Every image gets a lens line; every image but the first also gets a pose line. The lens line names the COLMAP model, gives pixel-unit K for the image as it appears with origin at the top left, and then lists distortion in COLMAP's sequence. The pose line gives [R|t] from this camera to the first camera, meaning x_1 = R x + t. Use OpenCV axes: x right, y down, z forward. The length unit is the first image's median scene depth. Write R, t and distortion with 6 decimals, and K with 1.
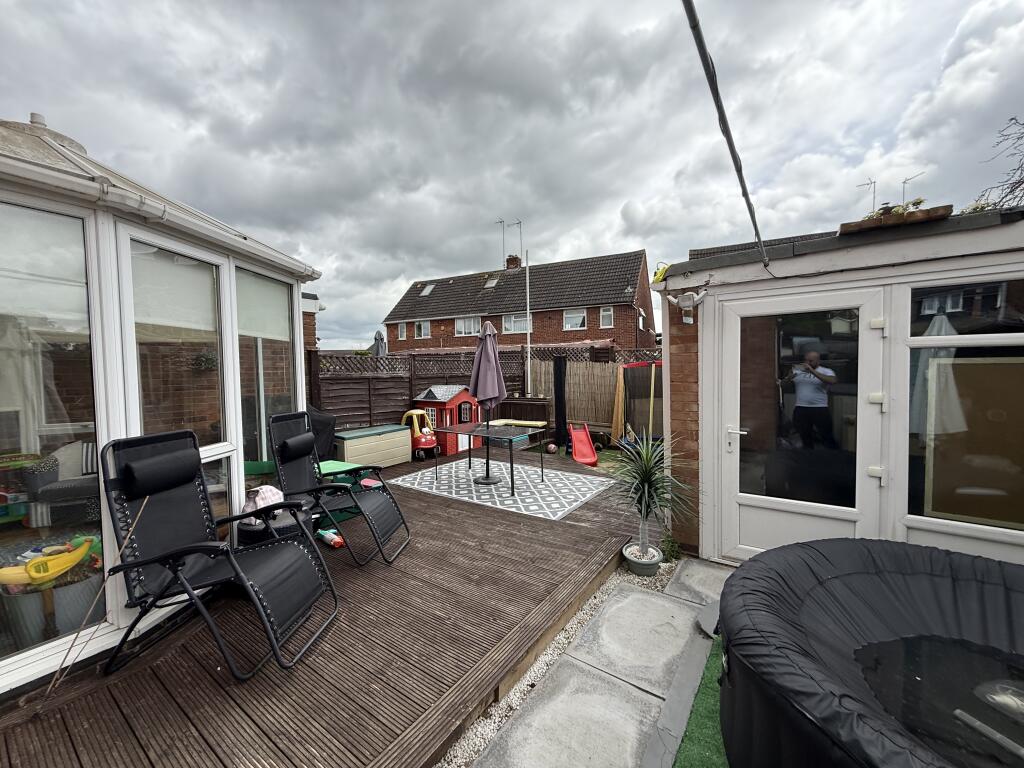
lens RADIAL K [[410.4, 0, 509.2], [0, 410.4, 394.7], [0, 0, 1]] dist [0.006780, -0.001281]
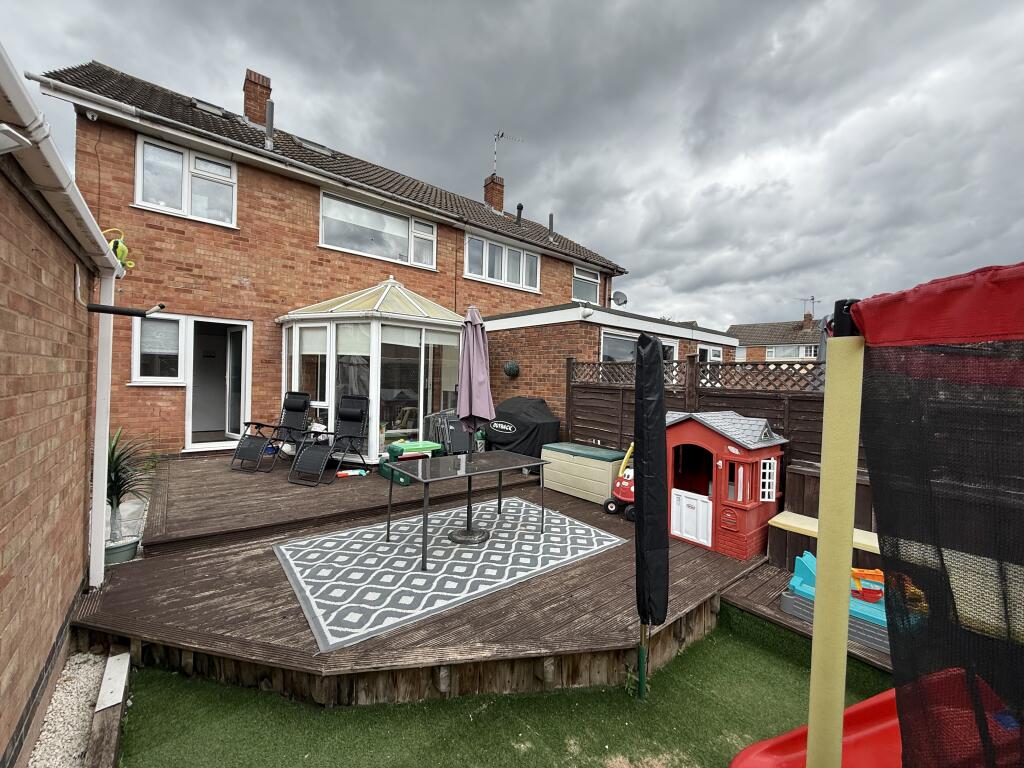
lens RADIAL K [[410.4, 0, 515.6], [0, 410.4, 389.1], [0, 0, 1]] dist [0.006780, -0.001281]
pose [[-0.266779, 0.029646, -0.963302, 0.472169], [-0.083924, 0.995015, 0.053864, -0.064667], [0.960097, 0.095214, -0.262961, 0.997271]]
